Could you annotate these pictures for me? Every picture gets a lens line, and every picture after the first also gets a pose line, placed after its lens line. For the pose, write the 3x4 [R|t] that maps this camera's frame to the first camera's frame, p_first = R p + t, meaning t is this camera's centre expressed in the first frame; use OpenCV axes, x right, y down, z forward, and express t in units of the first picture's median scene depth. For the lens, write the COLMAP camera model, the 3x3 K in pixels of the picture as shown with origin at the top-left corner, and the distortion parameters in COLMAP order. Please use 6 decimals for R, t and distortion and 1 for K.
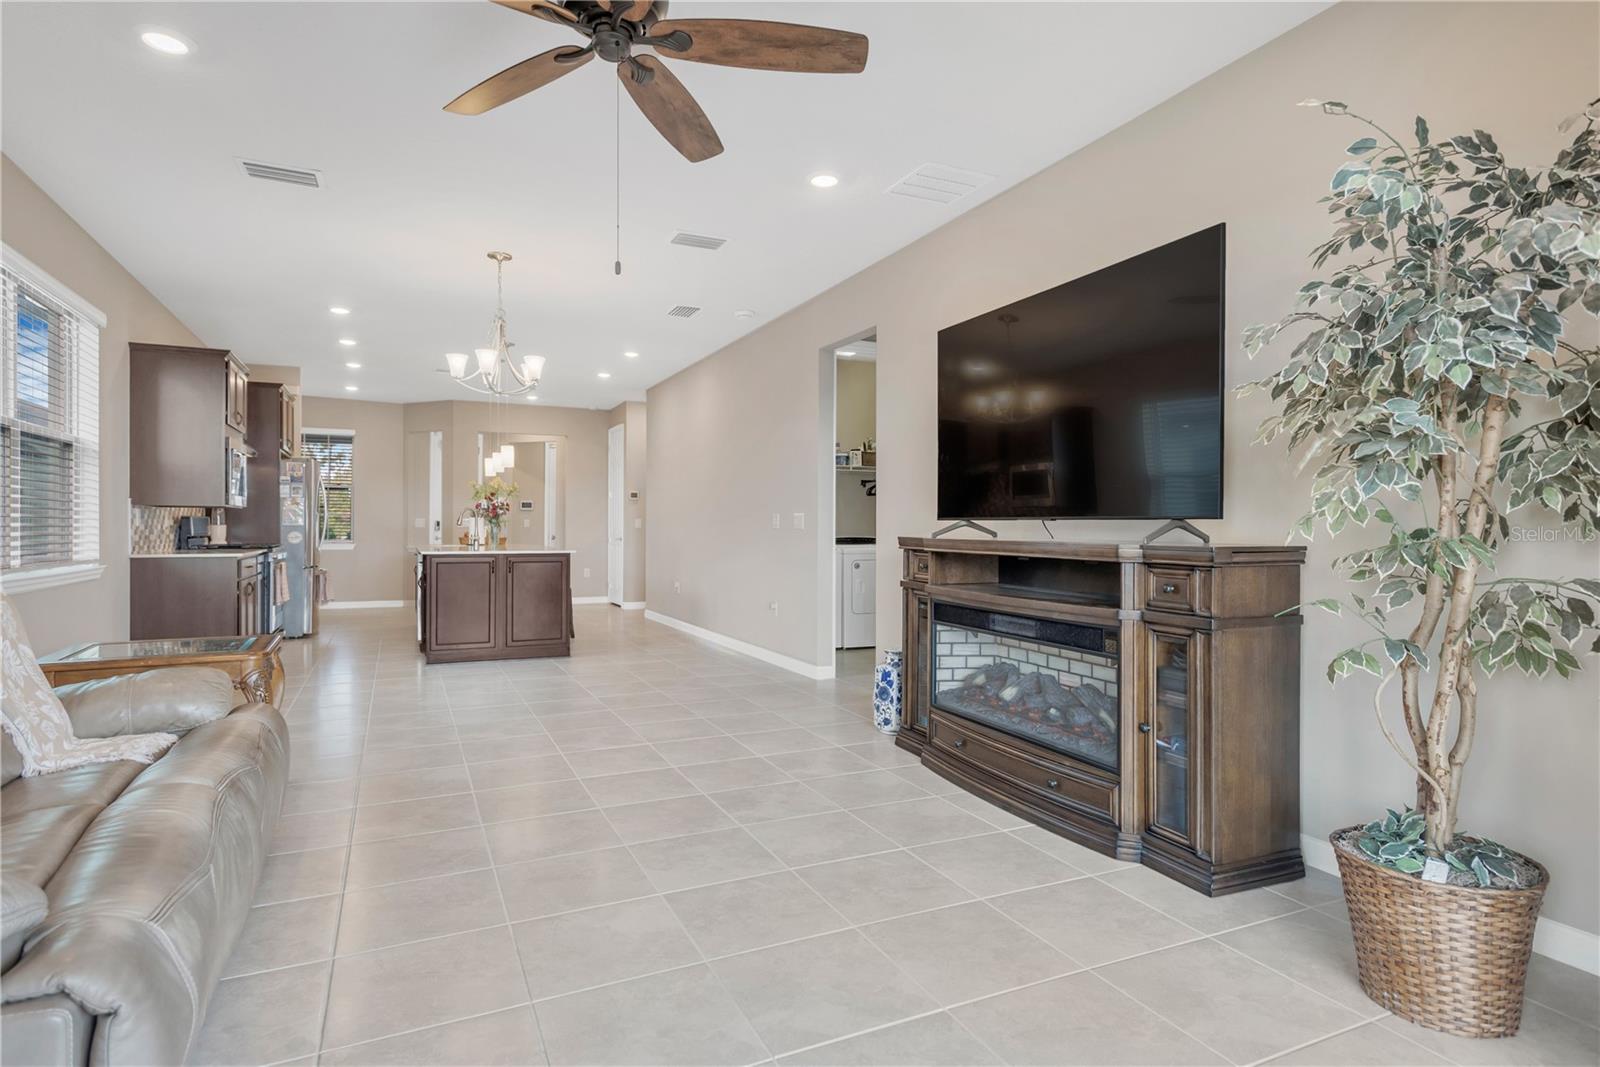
lens RADIAL K [[848.3, 0, 800.0], [0, 848.3, 533.5], [0, 0, 1]] dist [-0.000772, -0.000173]
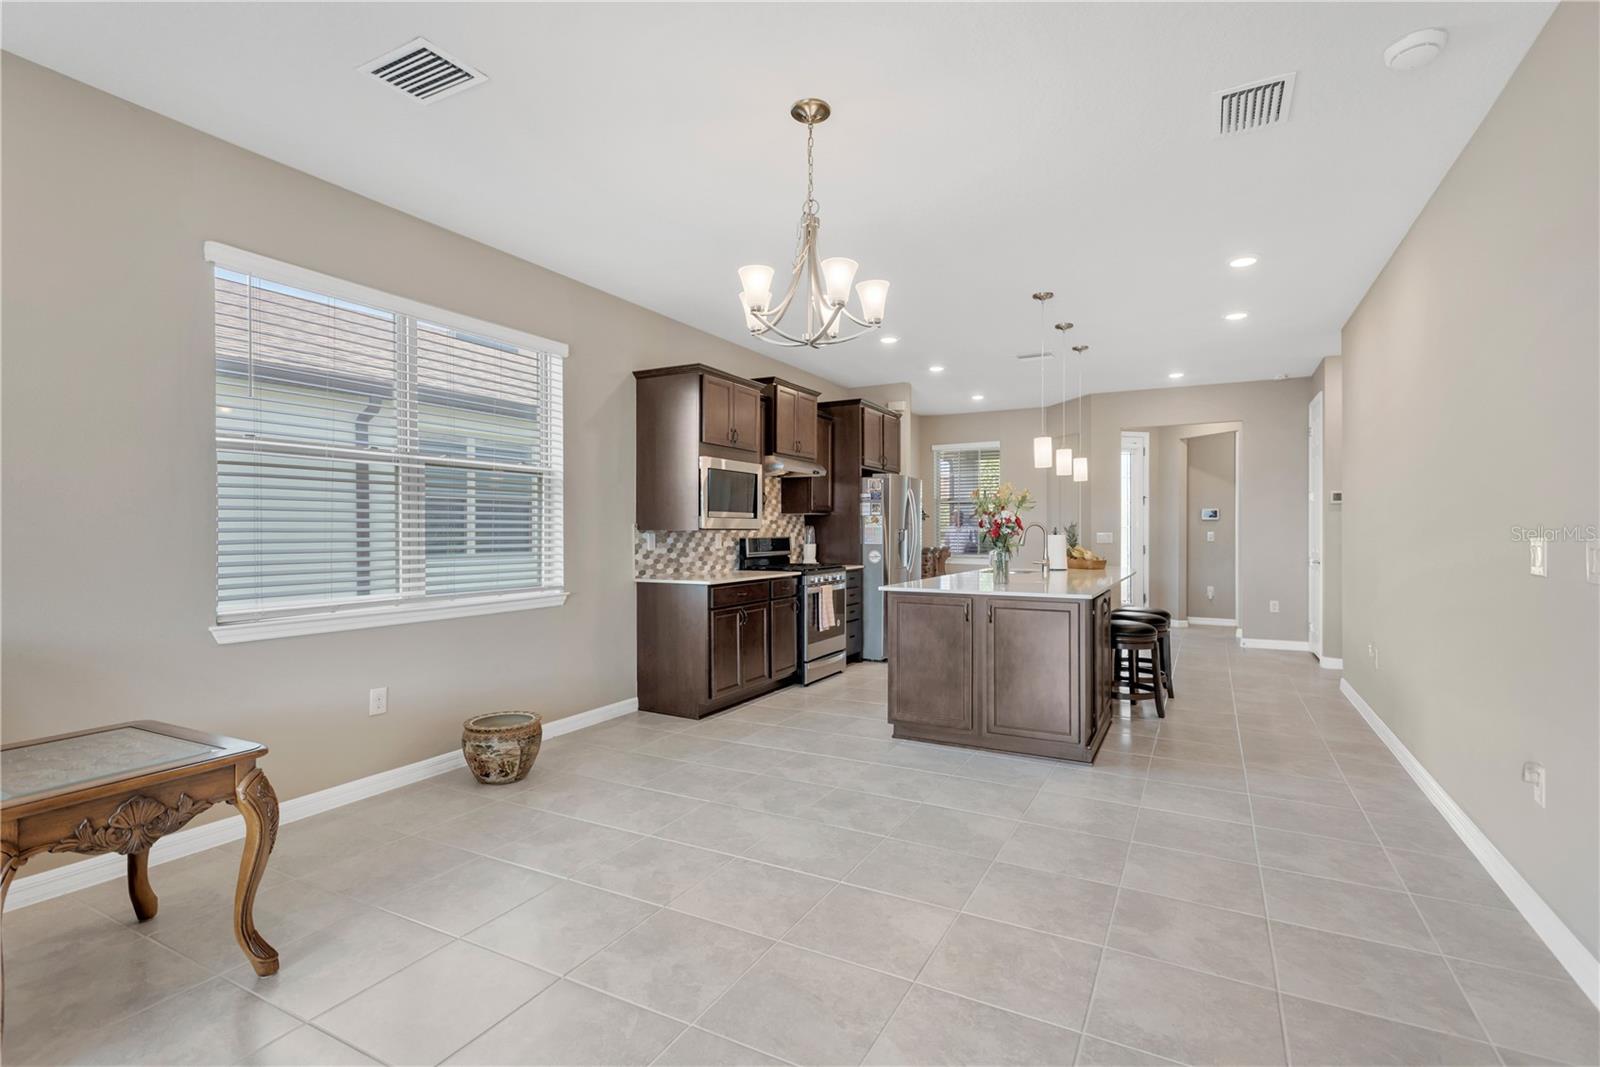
lens RADIAL K [[749.0, 0, 806.5], [0, 749.0, 531.4], [0, 0, 1]] dist [0.023106, -0.007832]
pose [[0.595244, -0.001860, -0.803543, 0.050018], [-0.002902, 0.999986, -0.004464, -0.022858], [0.803540, 0.004989, 0.595230, 0.494143]]
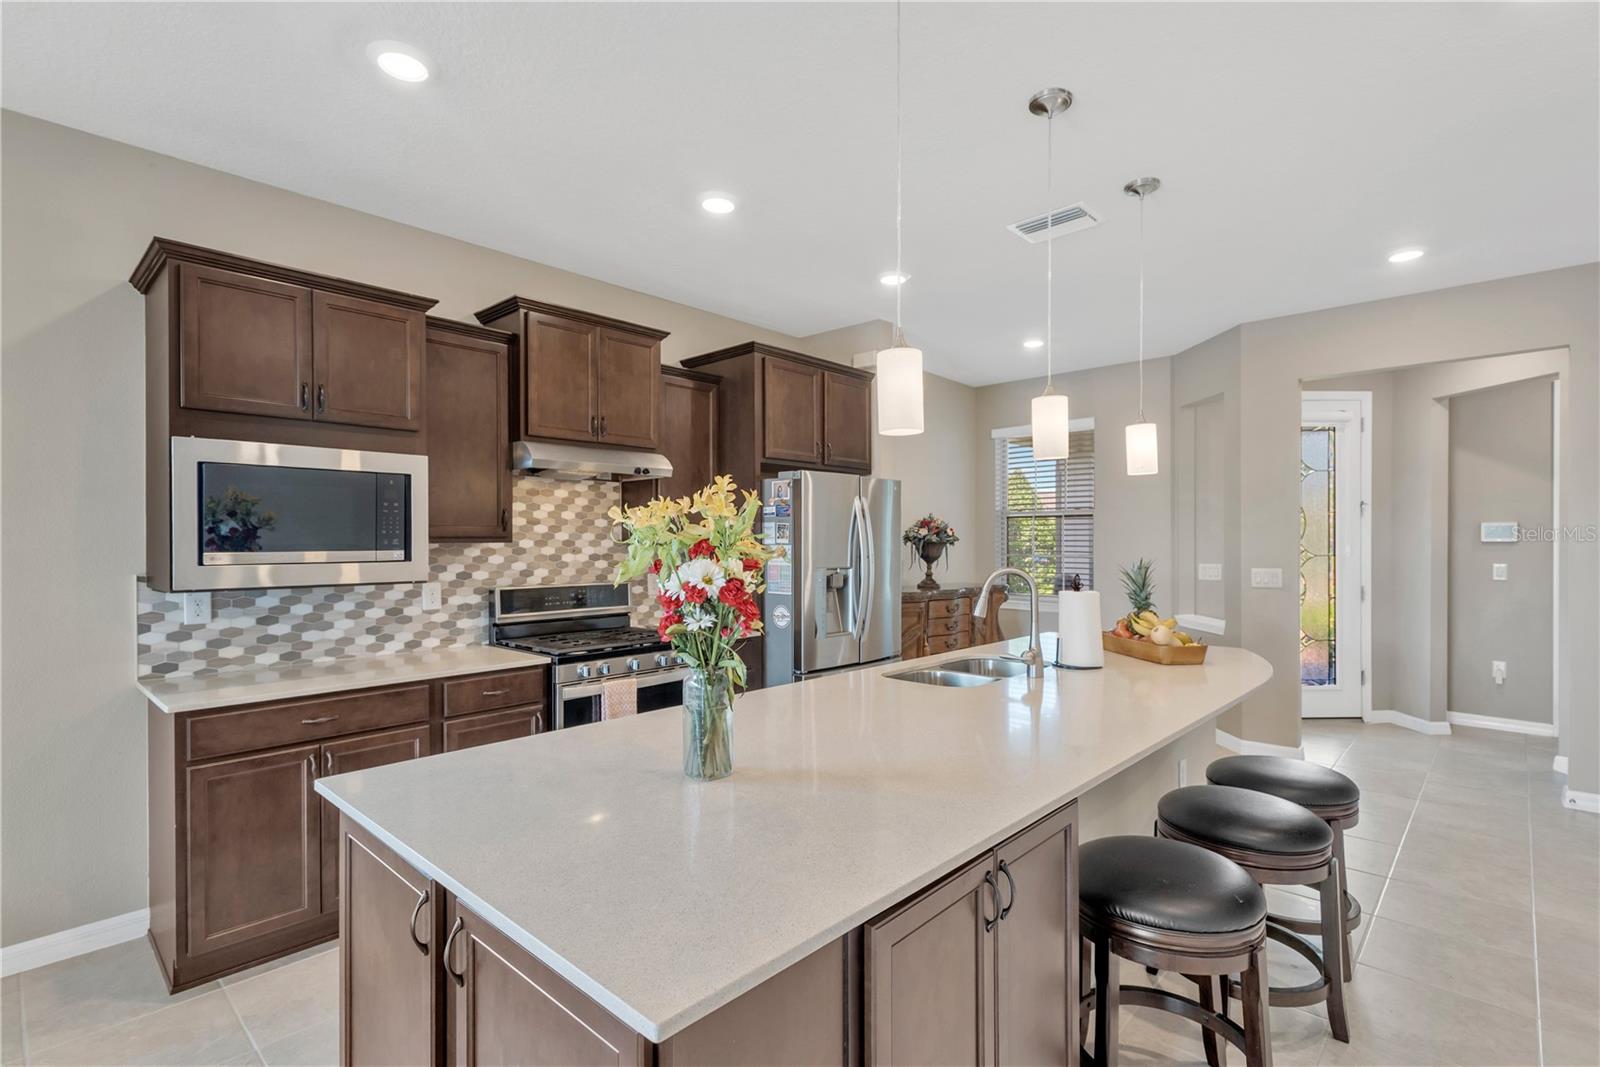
lens RADIAL K [[763.2, 0, 802.1], [0, 763.2, 540.2], [0, 0, 1]] dist [0.021596, -0.008459]
pose [[0.370707, -0.004630, -0.928738, -0.147357], [-0.001711, 0.999982, -0.005668, -0.048403], [0.928748, 0.003690, 0.370693, 0.951720]]
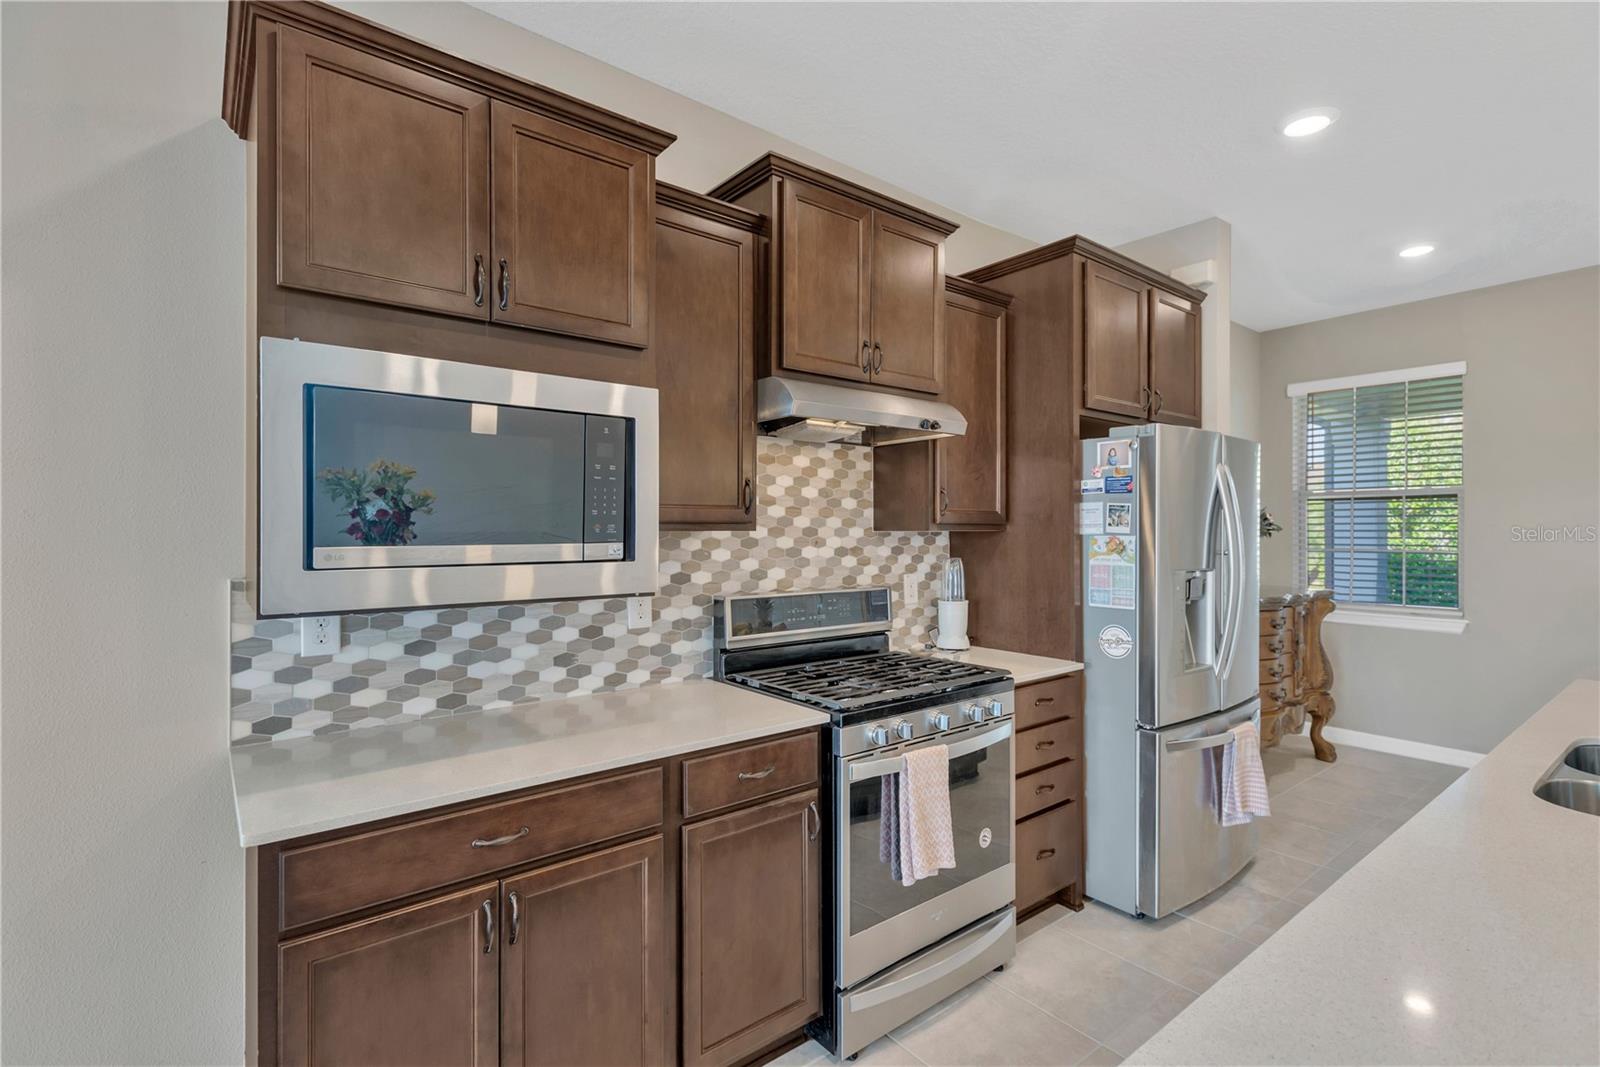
lens RADIAL K [[751.0, 0, 802.3], [0, 751.0, 526.4], [0, 0, 1]] dist [0.014148, 0.000526]
pose [[0.232220, -0.006631, -0.972641, -0.350666], [-0.006210, 0.999946, -0.008300, -0.048624], [0.972644, 0.007967, 0.232166, 0.906829]]
